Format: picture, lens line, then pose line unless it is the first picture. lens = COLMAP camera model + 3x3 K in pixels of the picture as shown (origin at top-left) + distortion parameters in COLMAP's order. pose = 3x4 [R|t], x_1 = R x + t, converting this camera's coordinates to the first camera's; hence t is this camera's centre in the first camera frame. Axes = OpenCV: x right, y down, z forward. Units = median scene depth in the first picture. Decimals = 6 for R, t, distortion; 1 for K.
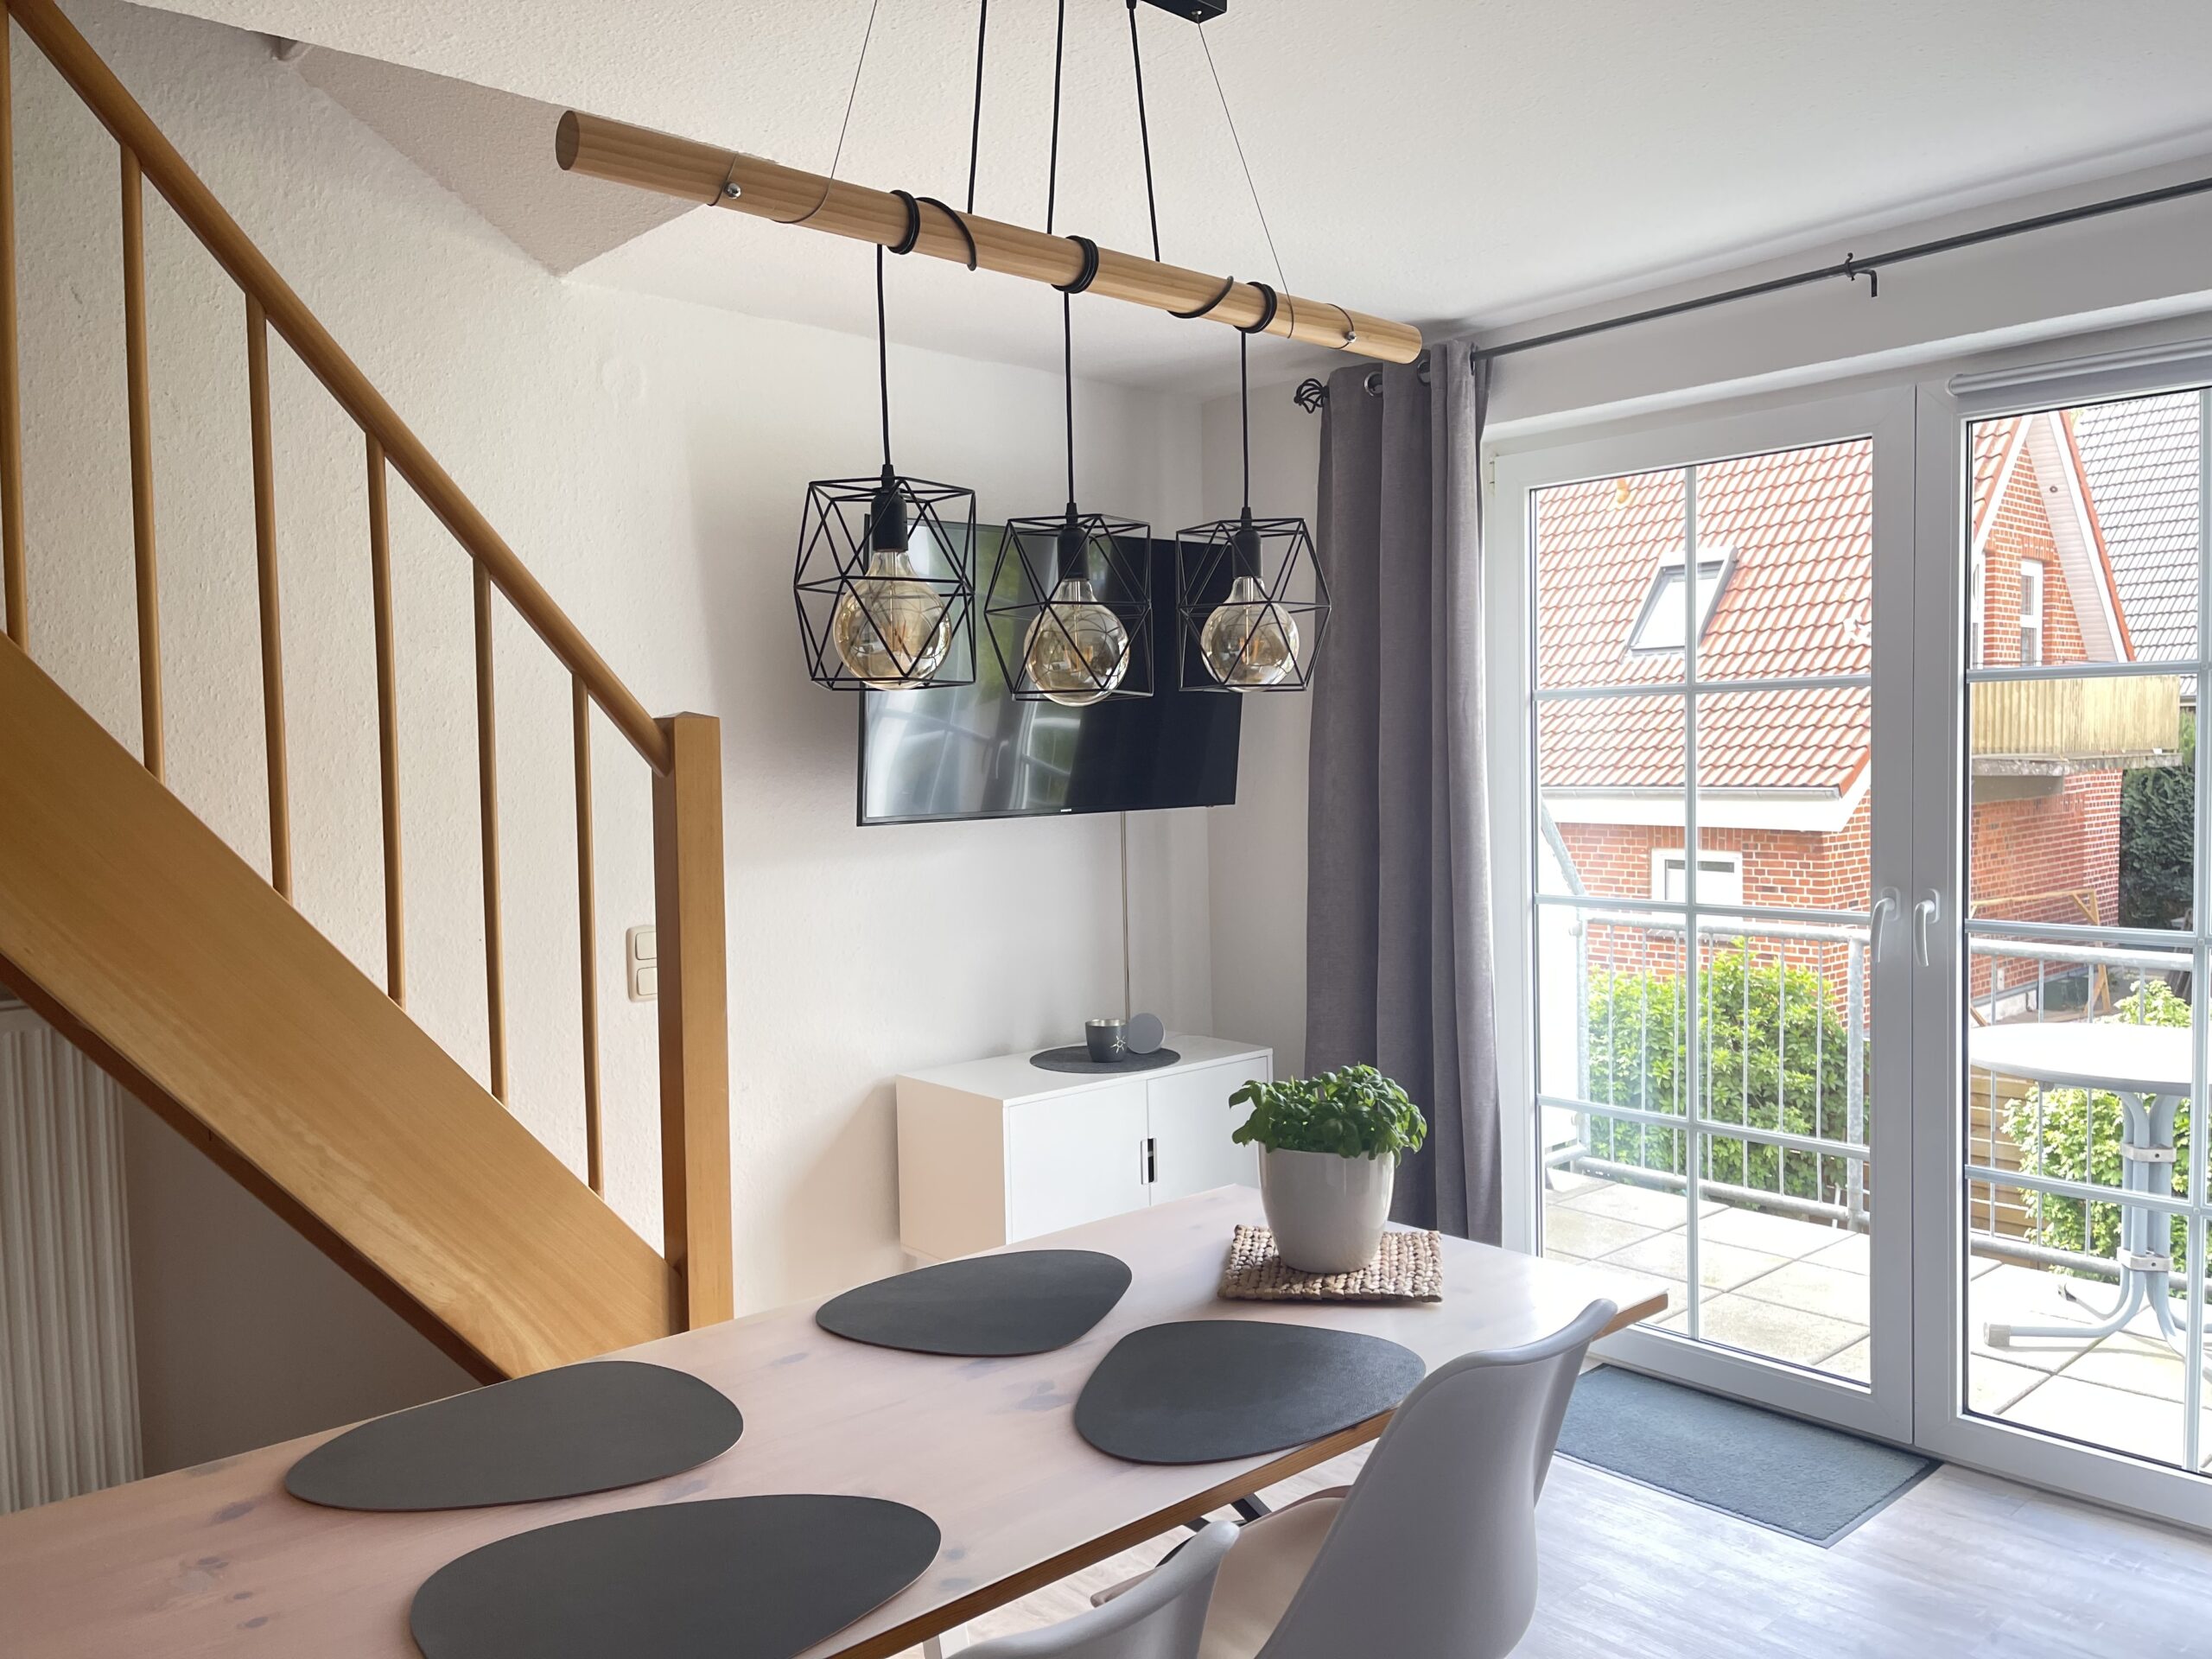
lens RADIAL K [[1672.9, 0, 1107.6], [0, 1672.9, 837.2], [0, 0, 1]] dist [0.062763, -0.082407]
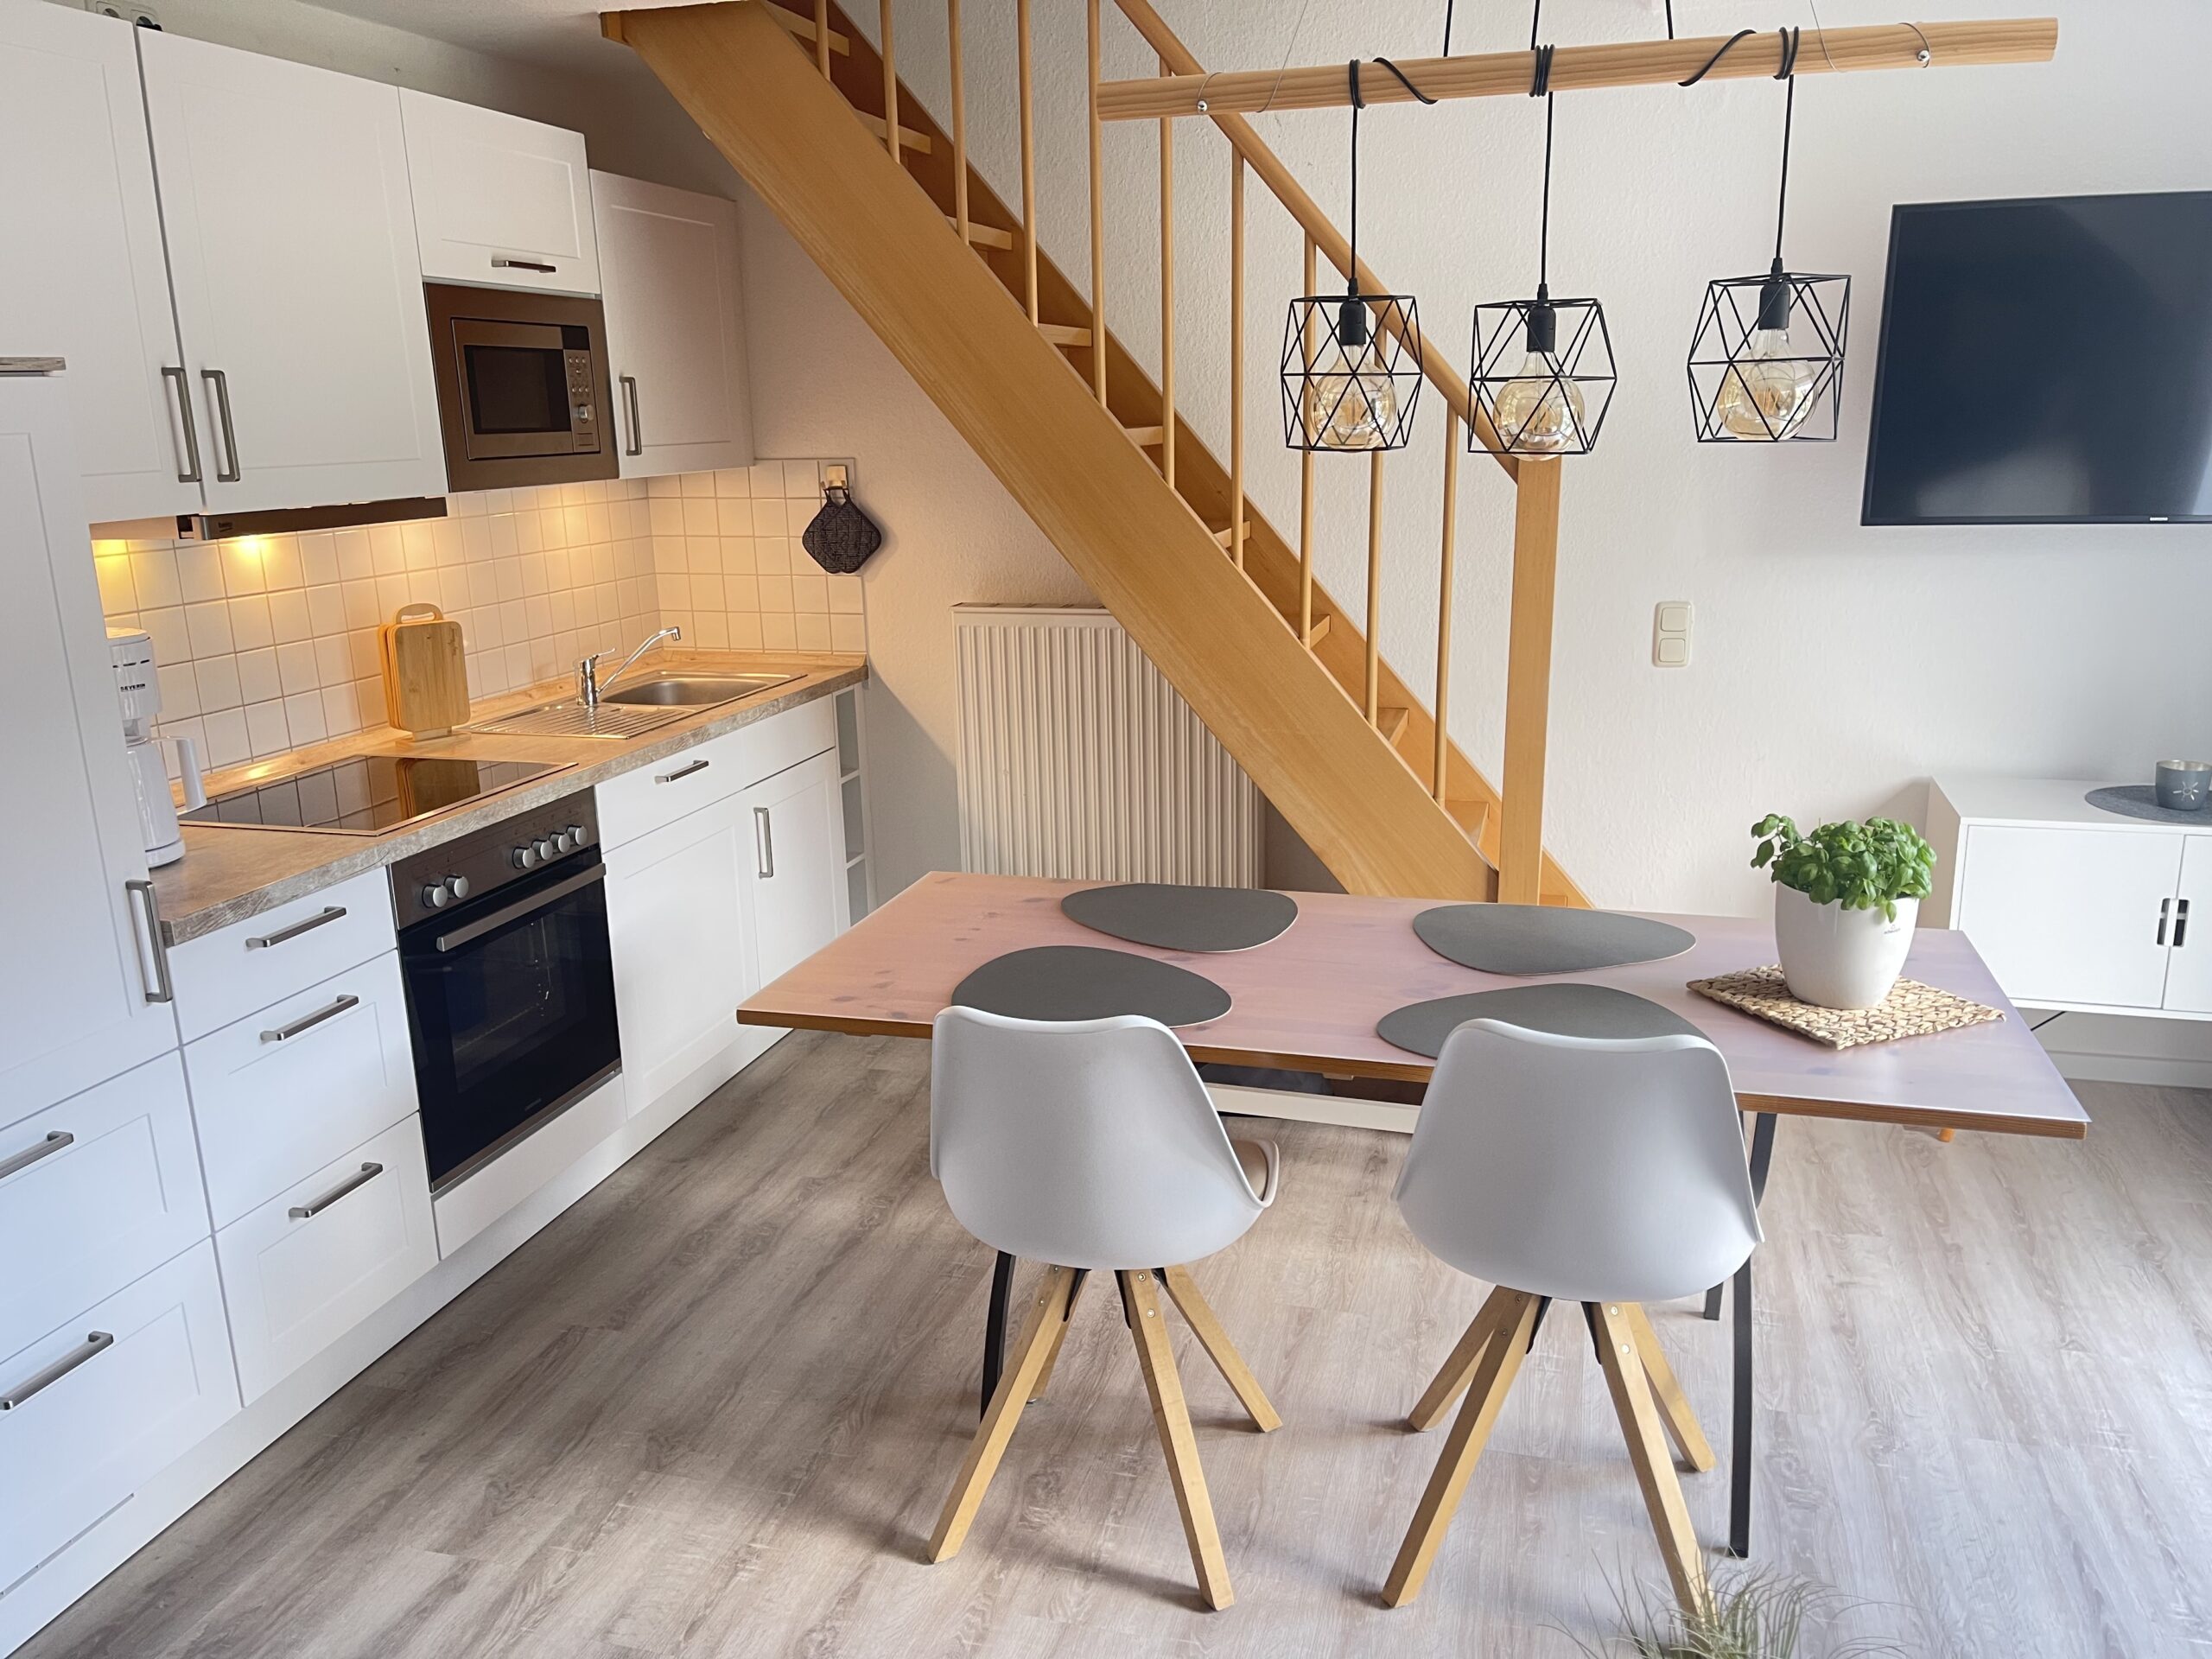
lens RADIAL K [[1672.9, 0, 1117.6], [0, 1672.9, 840.3], [0, 0, 1]] dist [0.062763, -0.082407]
pose [[0.533136, 0.223832, -0.815883, 0.747051], [-0.032718, 0.969101, 0.244486, -0.088561], [0.845397, -0.103651, 0.523985, 0.082014]]
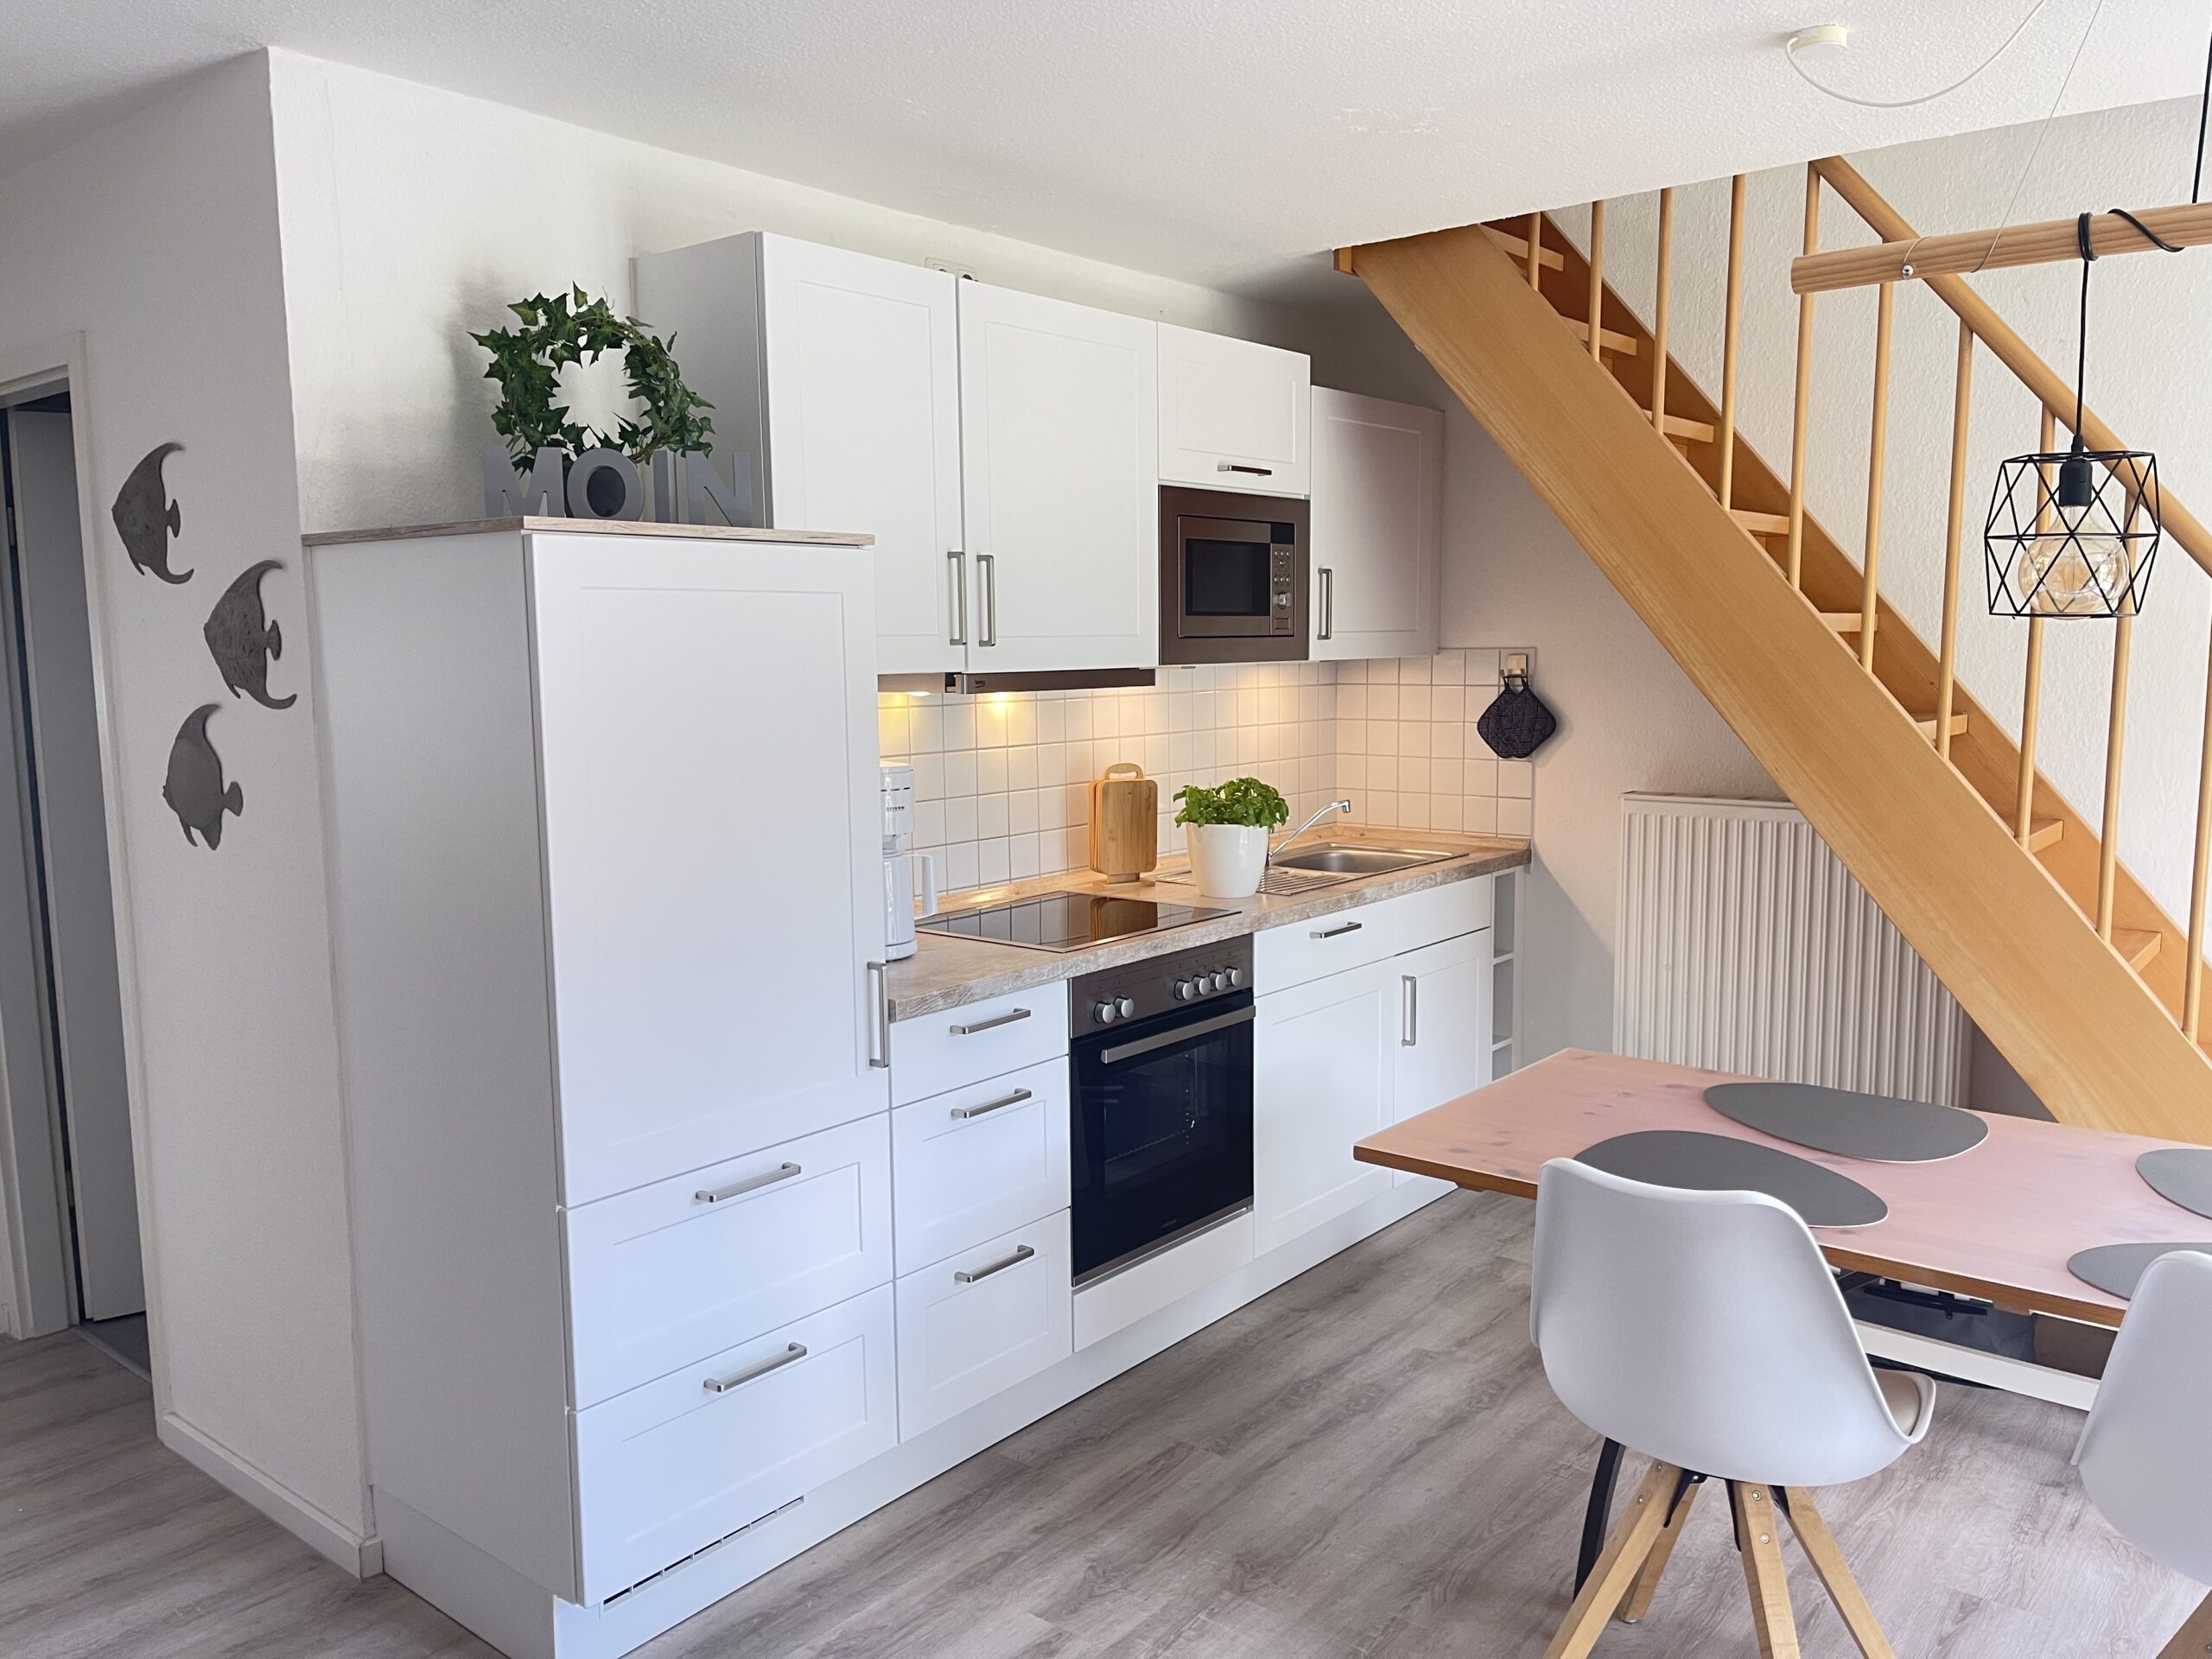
lens RADIAL K [[1672.9, 0, 1103.8], [0, 1672.9, 838.1], [0, 0, 1]] dist [0.062763, -0.082407]
pose [[0.143706, 0.138068, -0.979942, 0.800205], [-0.042077, 0.990177, 0.133340, -0.052719], [0.988725, 0.022072, 0.148104, 0.096555]]
